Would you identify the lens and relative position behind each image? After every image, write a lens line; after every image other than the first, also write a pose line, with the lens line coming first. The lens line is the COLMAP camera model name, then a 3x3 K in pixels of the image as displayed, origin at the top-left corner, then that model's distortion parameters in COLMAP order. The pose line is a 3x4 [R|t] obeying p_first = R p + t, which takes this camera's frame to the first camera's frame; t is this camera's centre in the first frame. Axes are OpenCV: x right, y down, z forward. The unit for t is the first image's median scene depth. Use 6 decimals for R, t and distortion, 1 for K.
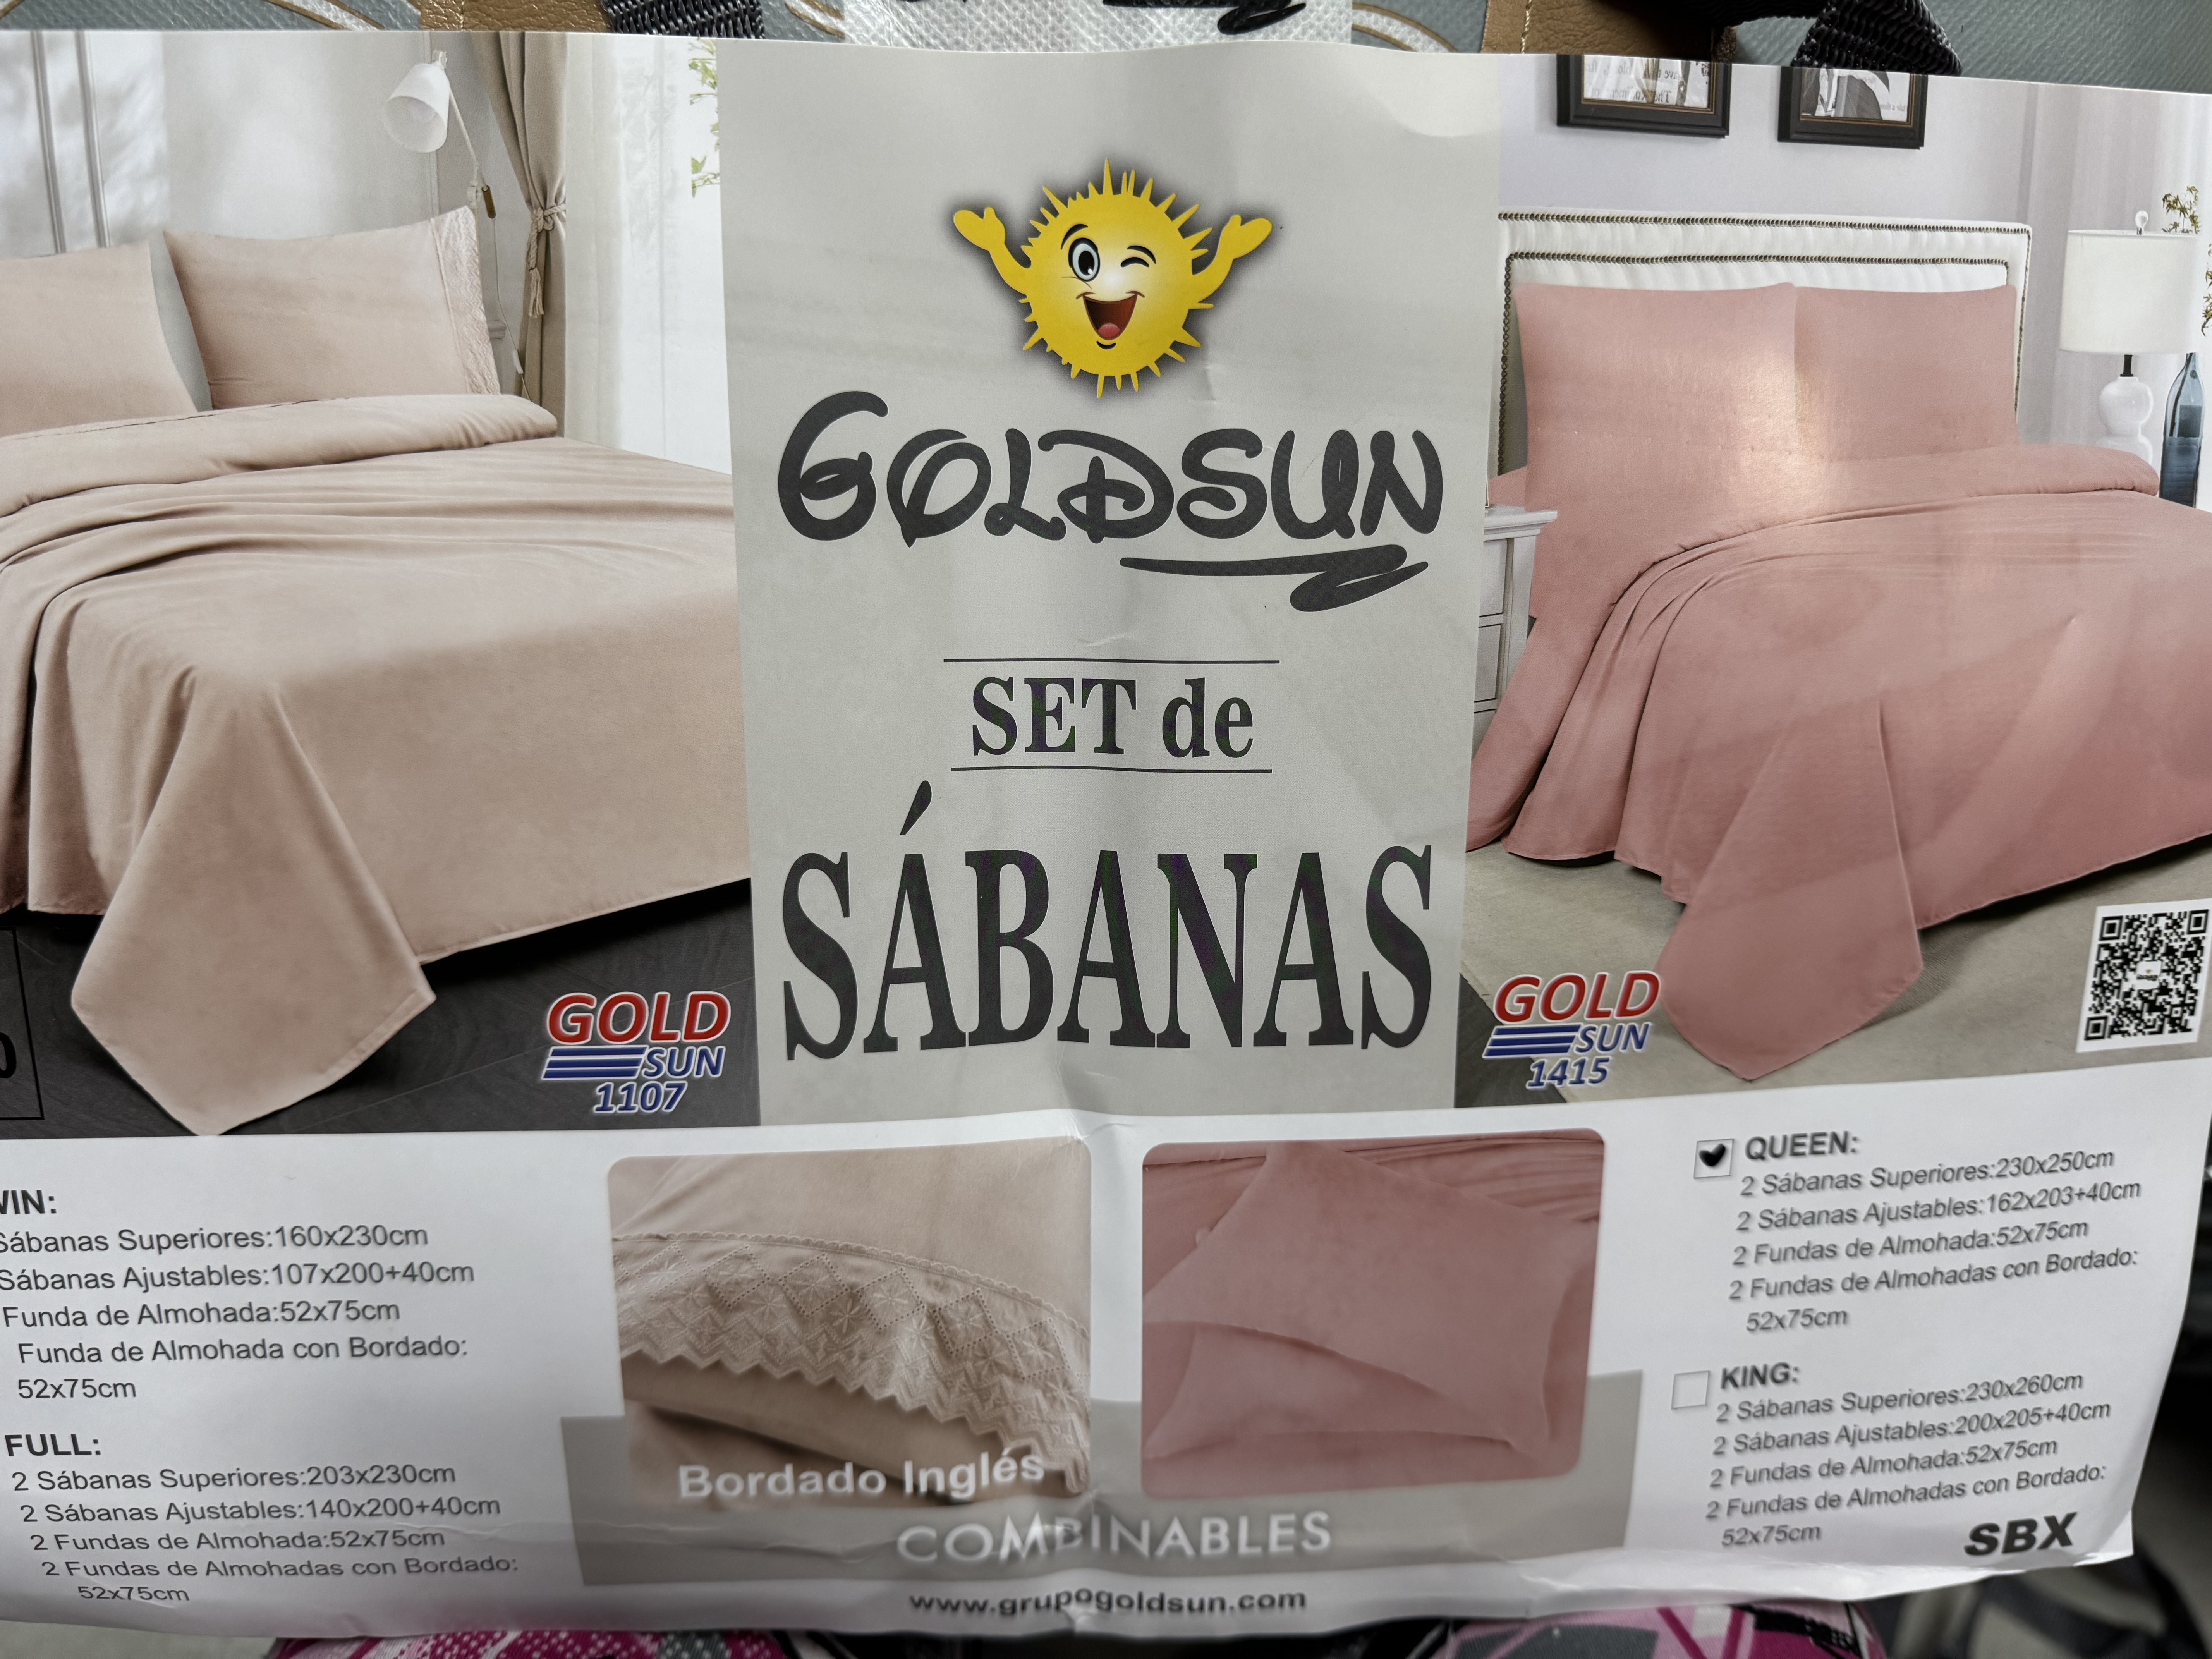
lens RADIAL K [[1525.4, 0, 1113.2], [0, 1525.4, 875.5], [0, 0, 1]] dist [0.042741, -0.075705]
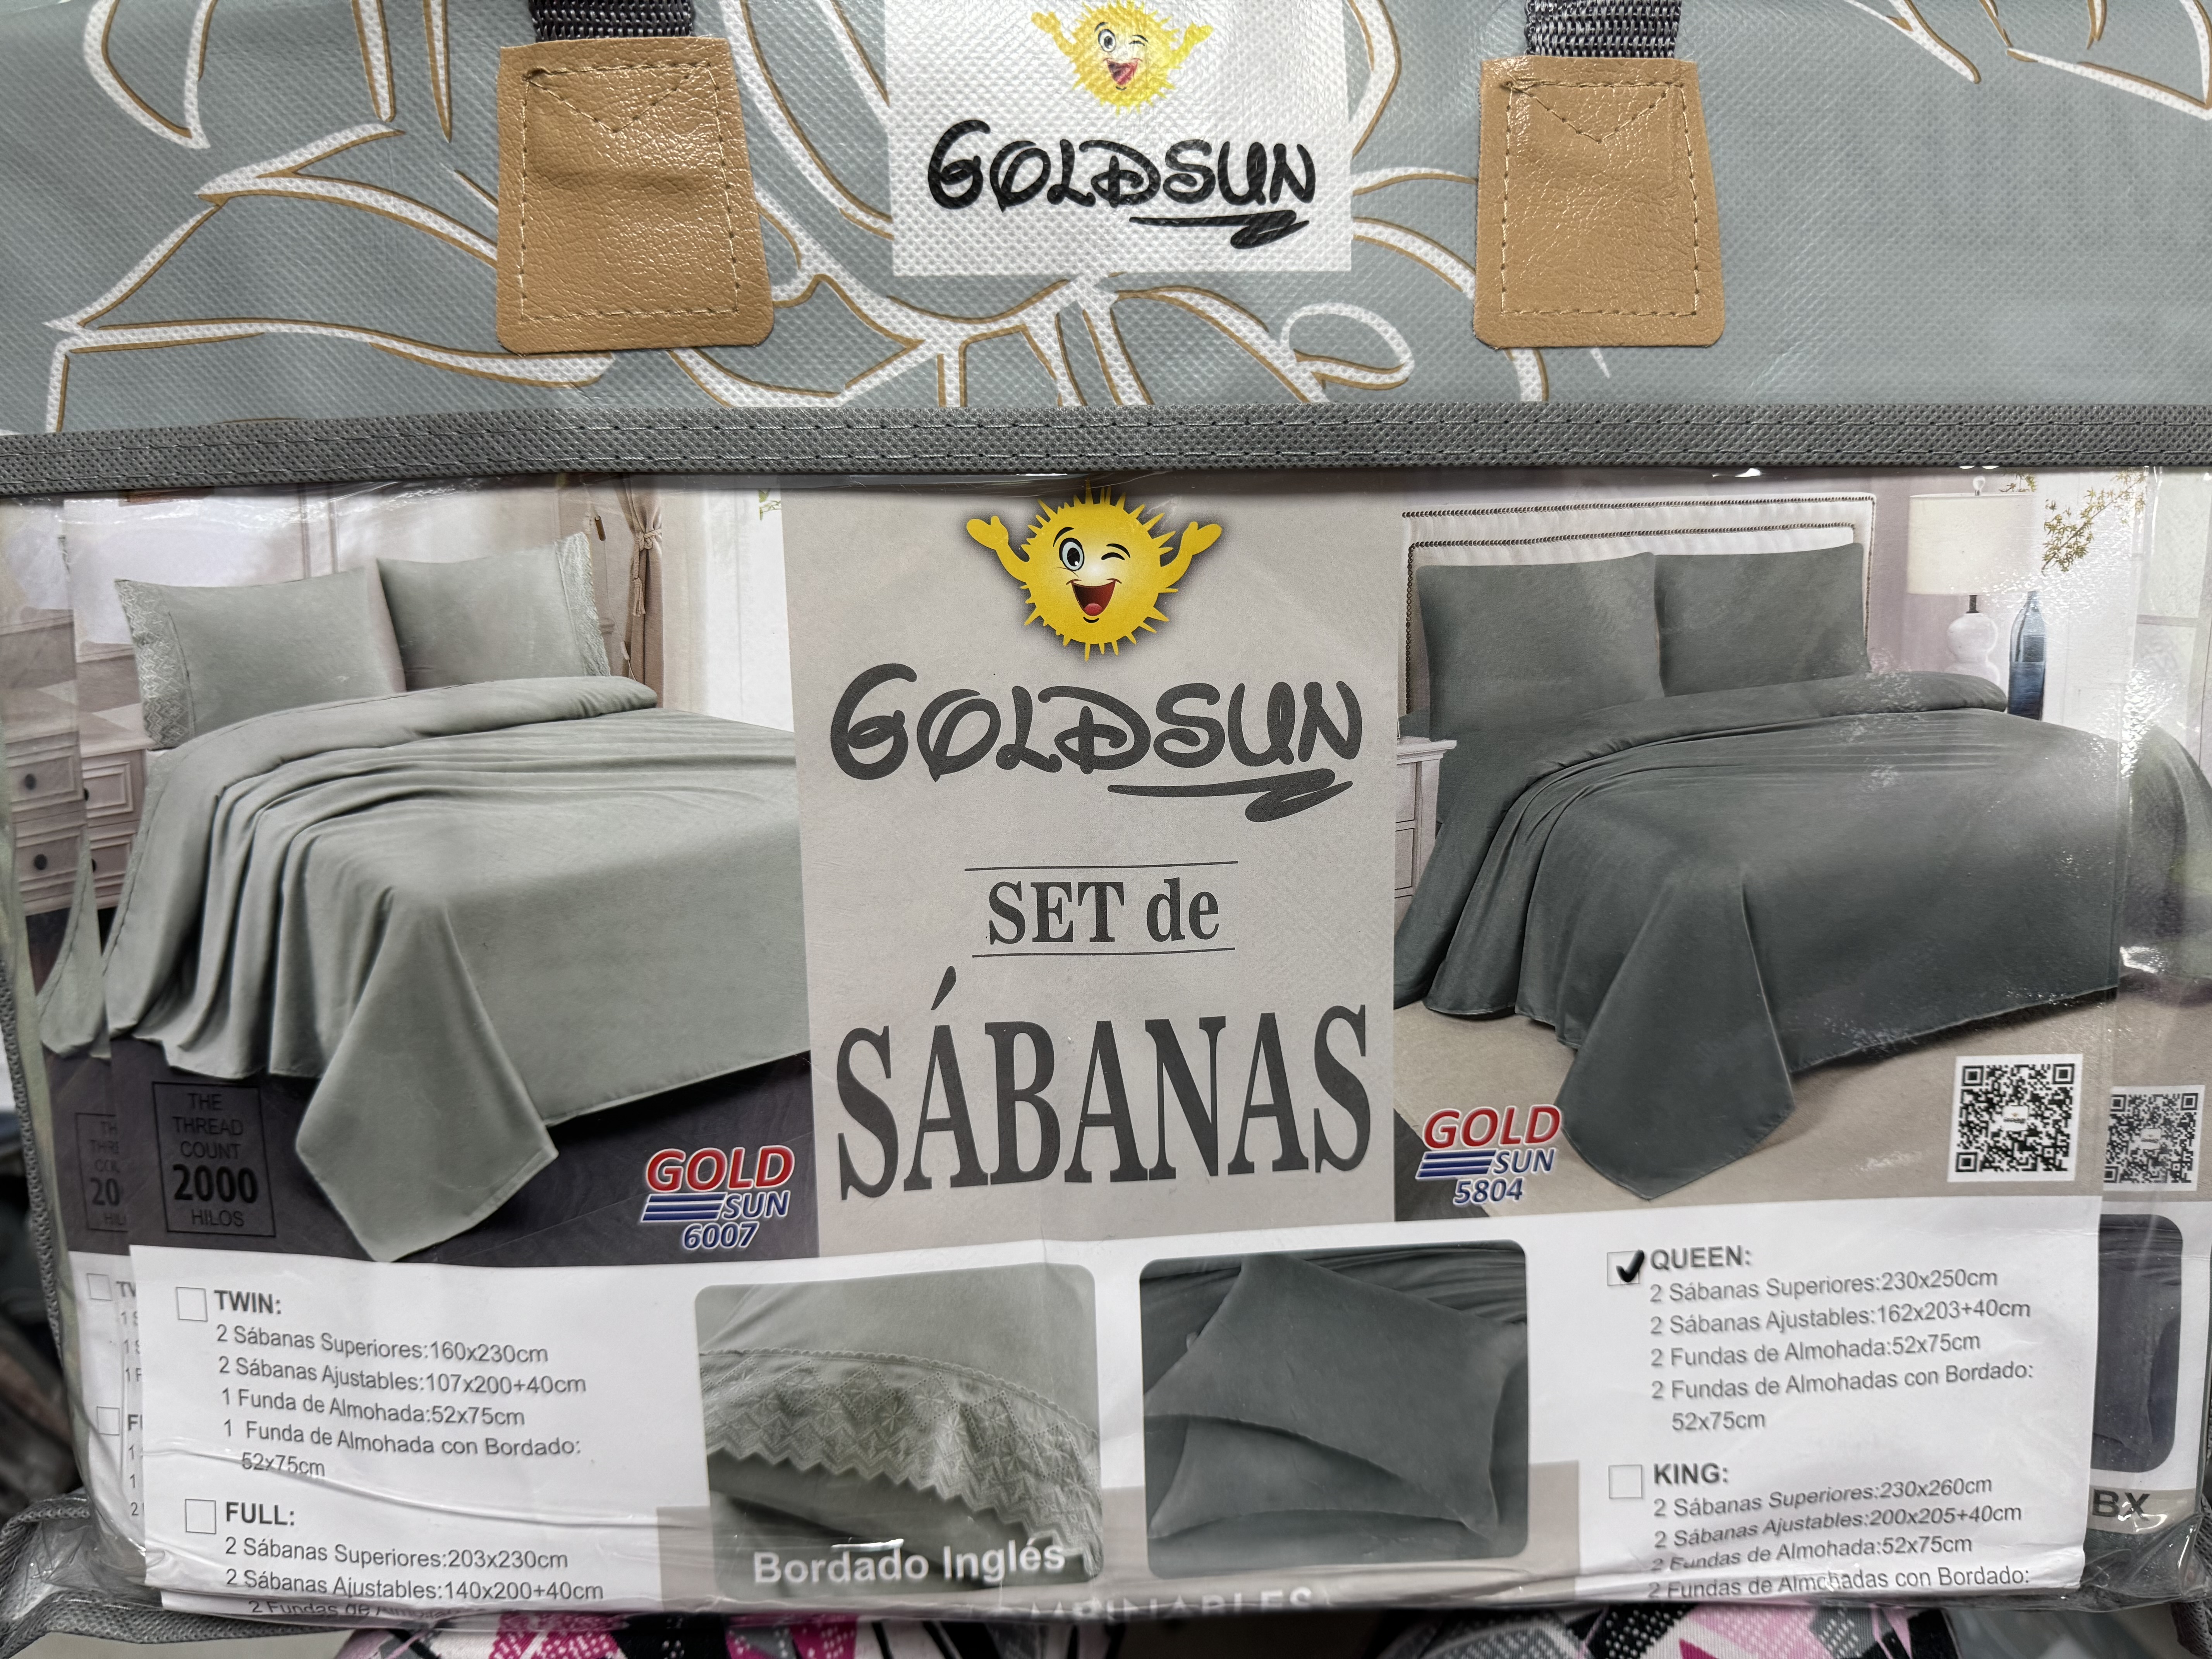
lens RADIAL K [[1540.8, 0, 1106.0], [0, 1540.8, 829.5], [0, 0, 1]] dist [-0.036808, -0.072480]
pose [[0.999522, -0.030765, -0.003022, 0.006764], [0.029687, 0.982527, -0.183736, 0.057047], [0.008622, 0.183559, 0.982971, -0.222768]]
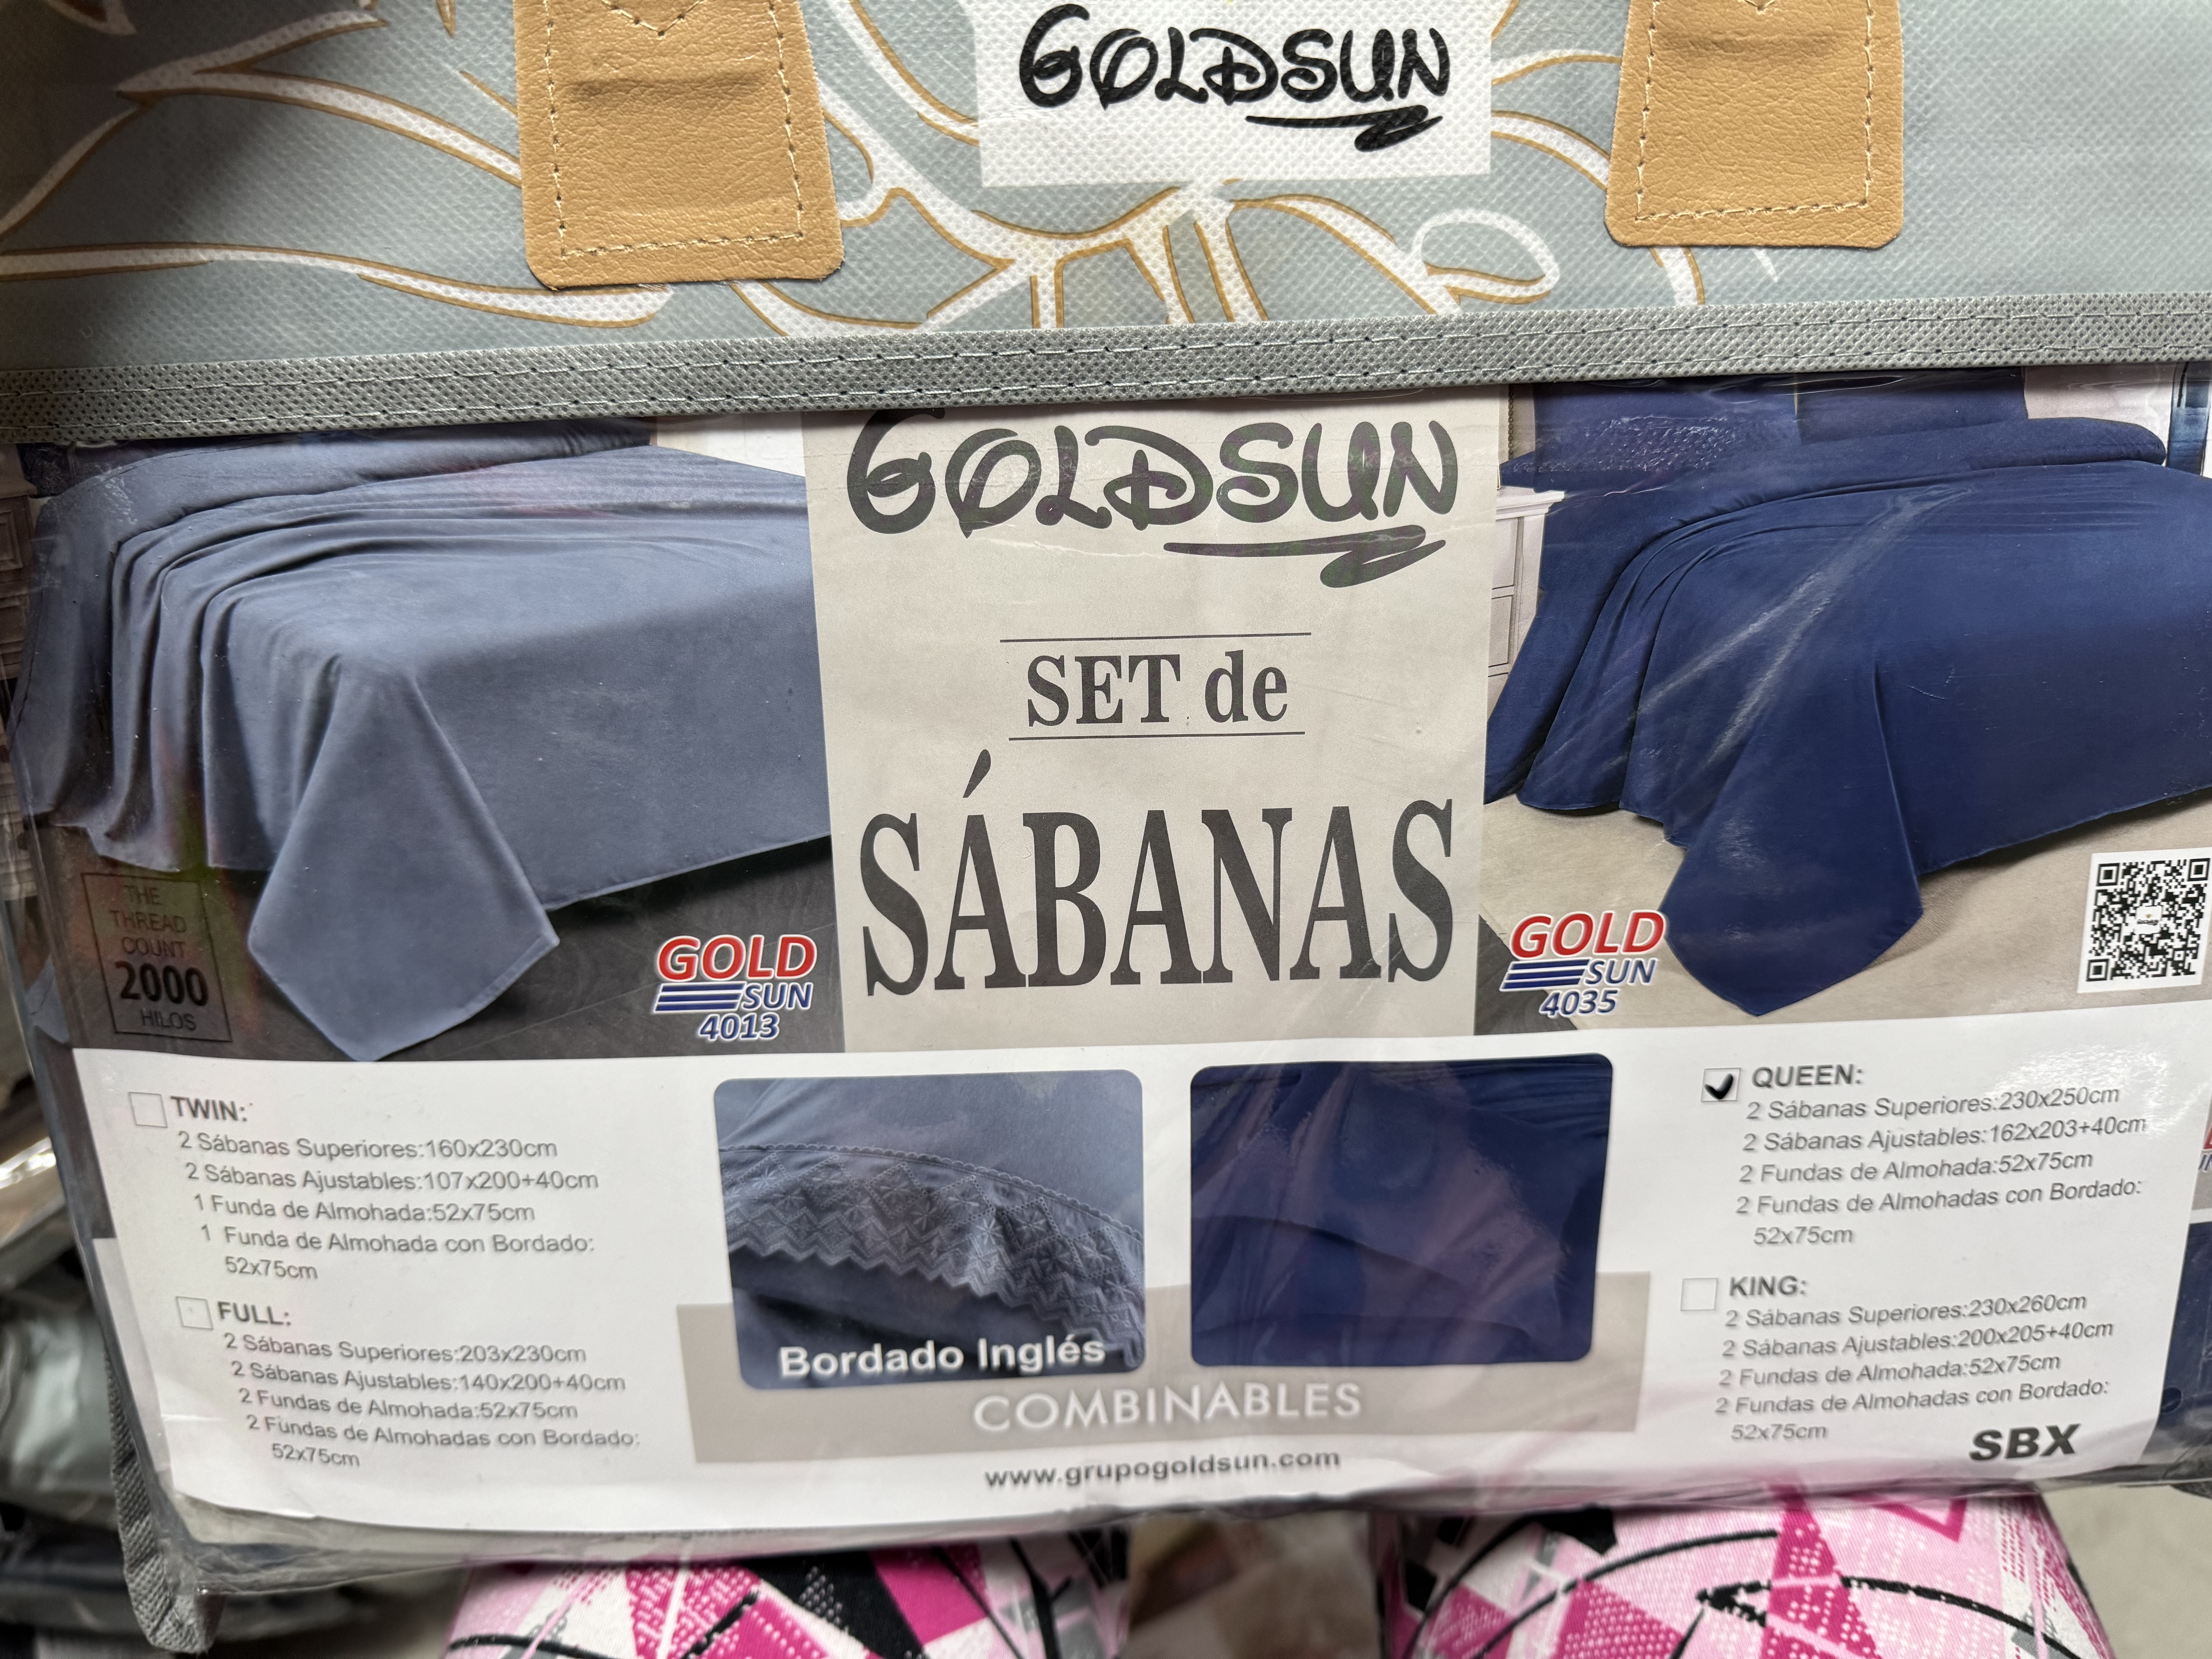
lens RADIAL K [[1572.1, 0, 1106.0], [0, 1572.1, 829.5], [0, 0, 1]] dist [0.016526, -0.070653]
pose [[0.999245, -0.013635, -0.036391, 0.002998], [0.012620, 0.999529, -0.027969, 0.034416], [0.036755, 0.027489, 0.998946, -0.139437]]
